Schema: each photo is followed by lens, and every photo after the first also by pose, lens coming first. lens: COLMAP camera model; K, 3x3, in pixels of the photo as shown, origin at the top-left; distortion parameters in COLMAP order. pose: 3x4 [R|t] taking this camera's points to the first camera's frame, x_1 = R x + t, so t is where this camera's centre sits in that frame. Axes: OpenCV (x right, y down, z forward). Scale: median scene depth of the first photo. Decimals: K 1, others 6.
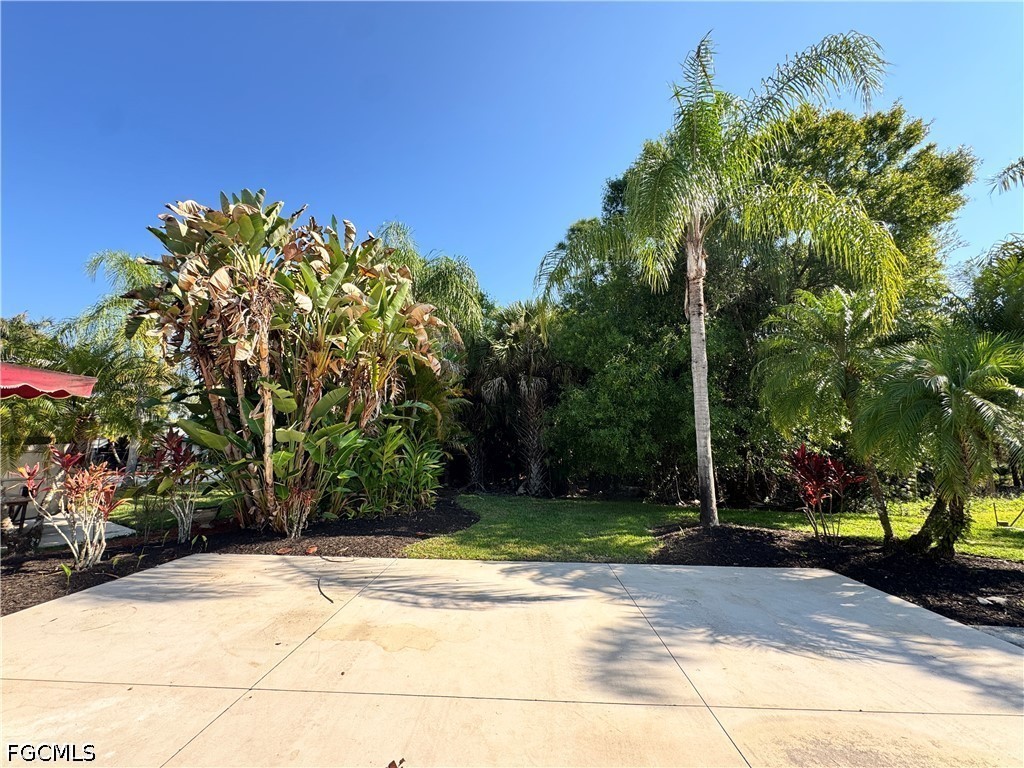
lens RADIAL K [[409.2, 0, 512.0], [0, 409.2, 384.0], [0, 0, 1]] dist [-0.008135, 0.004566]
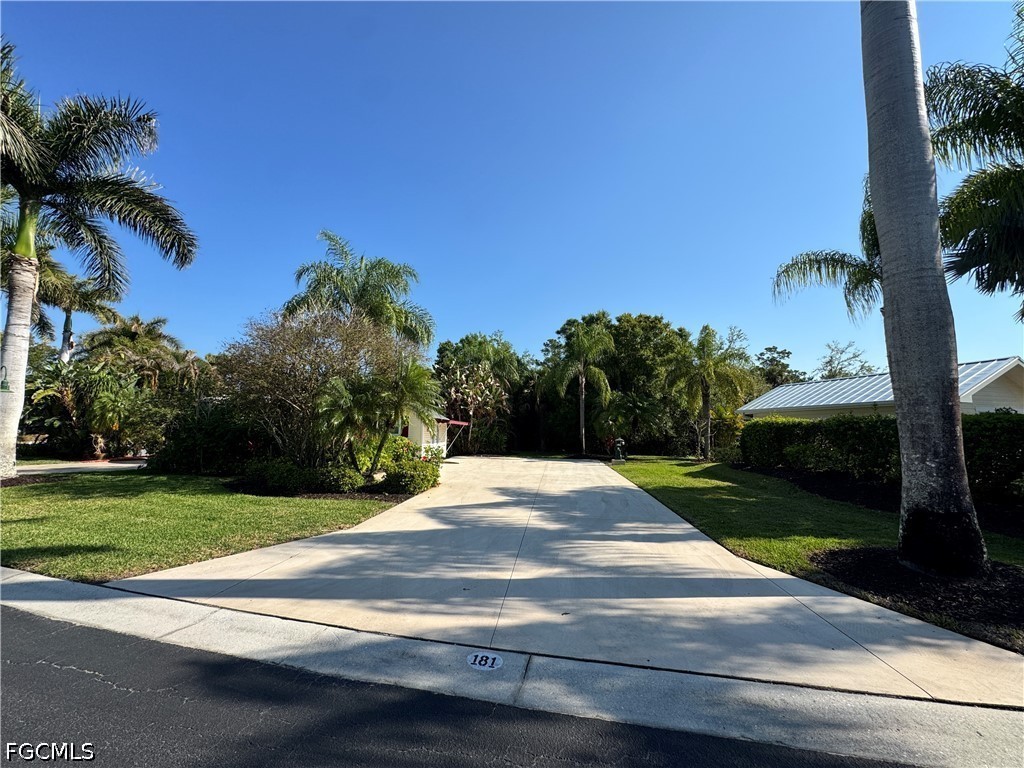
lens RADIAL K [[409.2, 0, 512.0], [0, 409.2, 384.0], [0, 0, 1]] dist [-0.008135, 0.004566]
pose [[0.995953, -0.009594, -0.089362, 0.181480], [0.012176, 0.999523, 0.028395, -0.371595], [0.089047, -0.029368, 0.995594, -2.546713]]
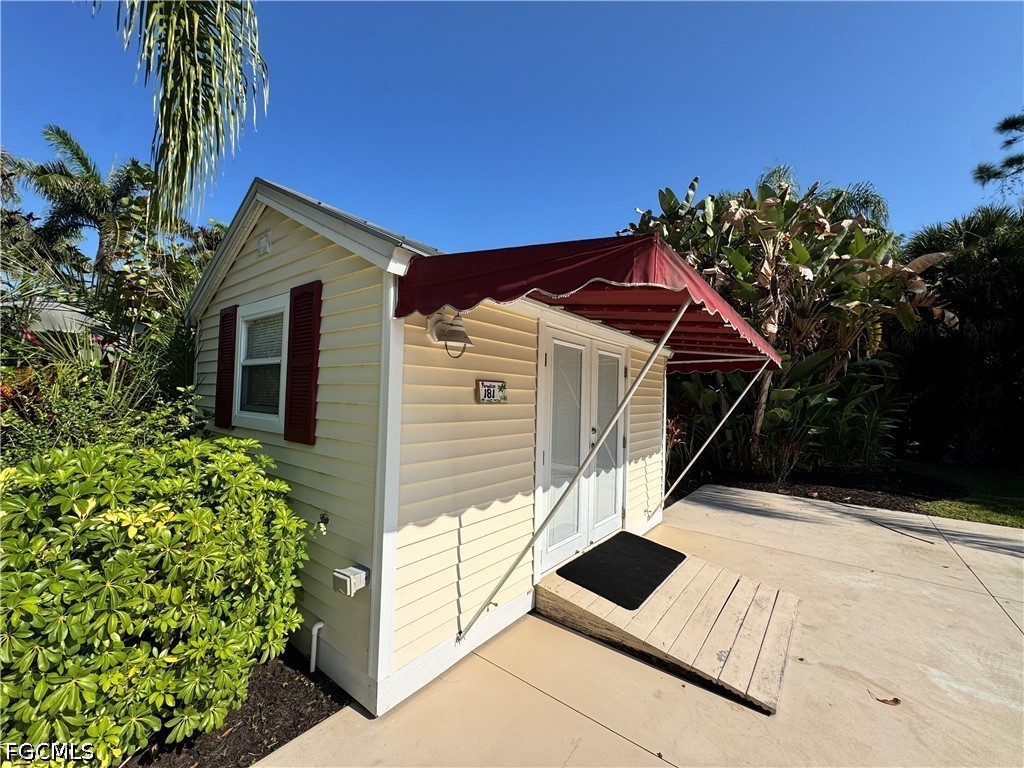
lens RADIAL K [[409.2, 0, 512.0], [0, 409.2, 384.0], [0, 0, 1]] dist [-0.008135, 0.004566]
pose [[0.797451, -0.007856, -0.603332, -0.371317], [0.073255, 0.993779, 0.083884, -0.043817], [0.598920, -0.111091, 0.793066, -0.285265]]
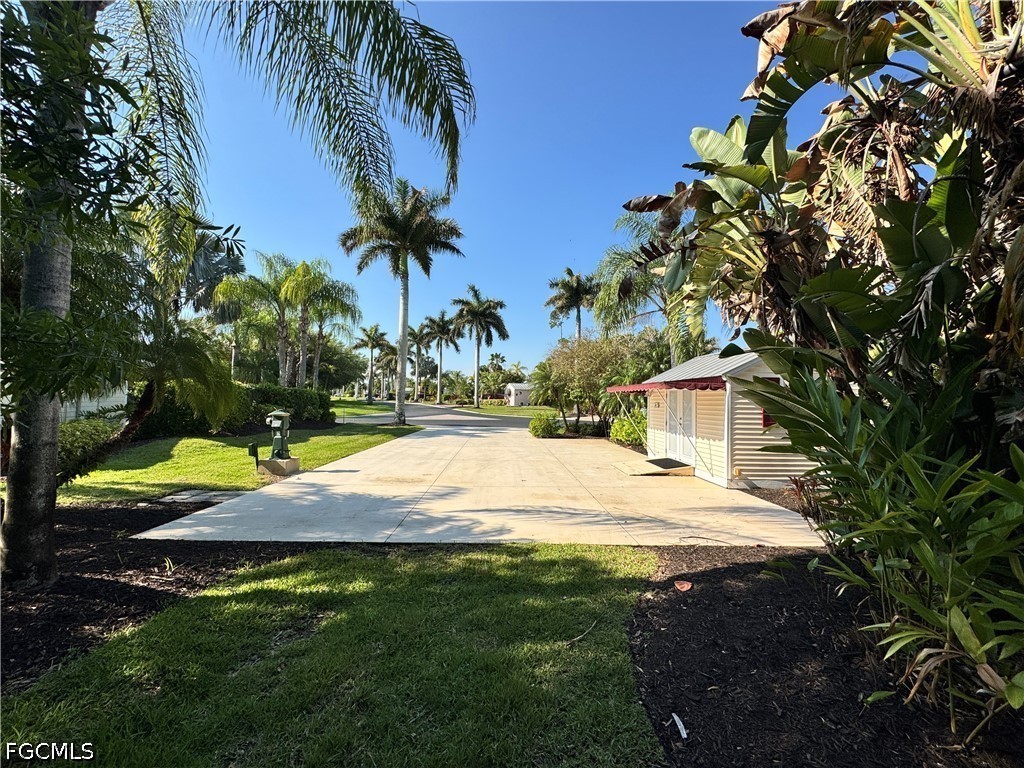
lens RADIAL K [[409.2, 0, 512.0], [0, 409.2, 384.0], [0, 0, 1]] dist [-0.008135, 0.004566]
pose [[-0.997960, -0.042895, -0.047288, 0.010218], [-0.033319, 0.981728, -0.187349, 0.204350], [0.054460, -0.185391, -0.981154, 1.374043]]
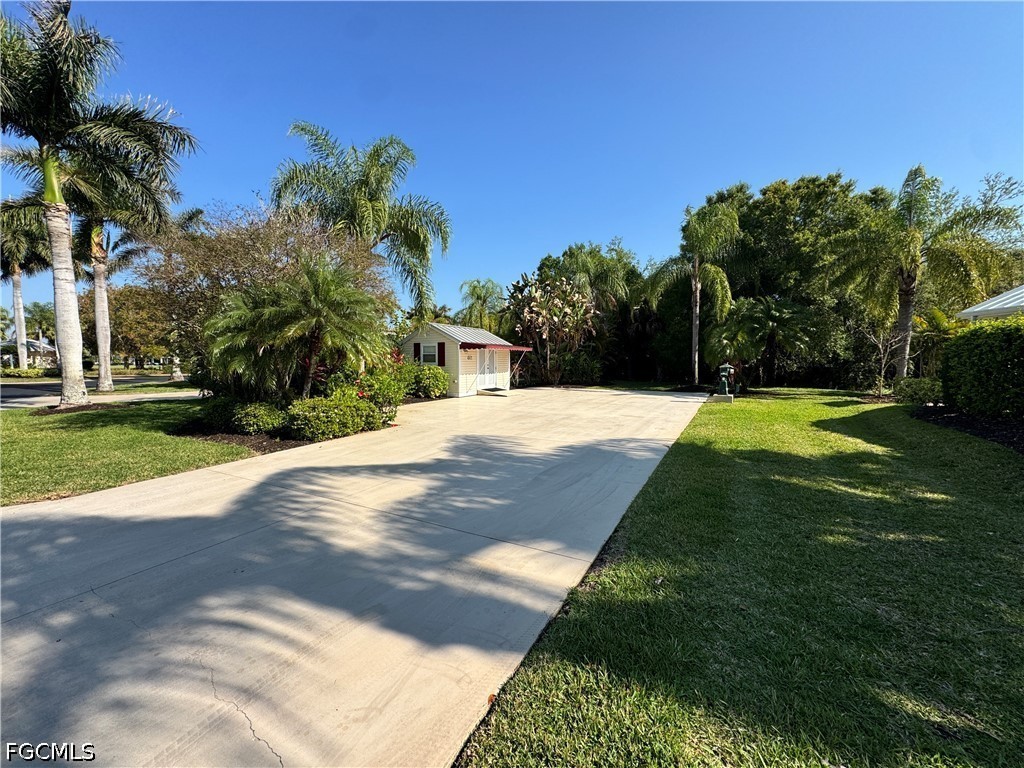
lens RADIAL K [[409.2, 0, 512.0], [0, 409.2, 384.0], [0, 0, 1]] dist [-0.008135, 0.004566]
pose [[0.885857, 0.011822, -0.463808, 0.643953], [0.083263, 0.979394, 0.183994, -0.260958], [0.456427, -0.201611, 0.866619, -1.874895]]
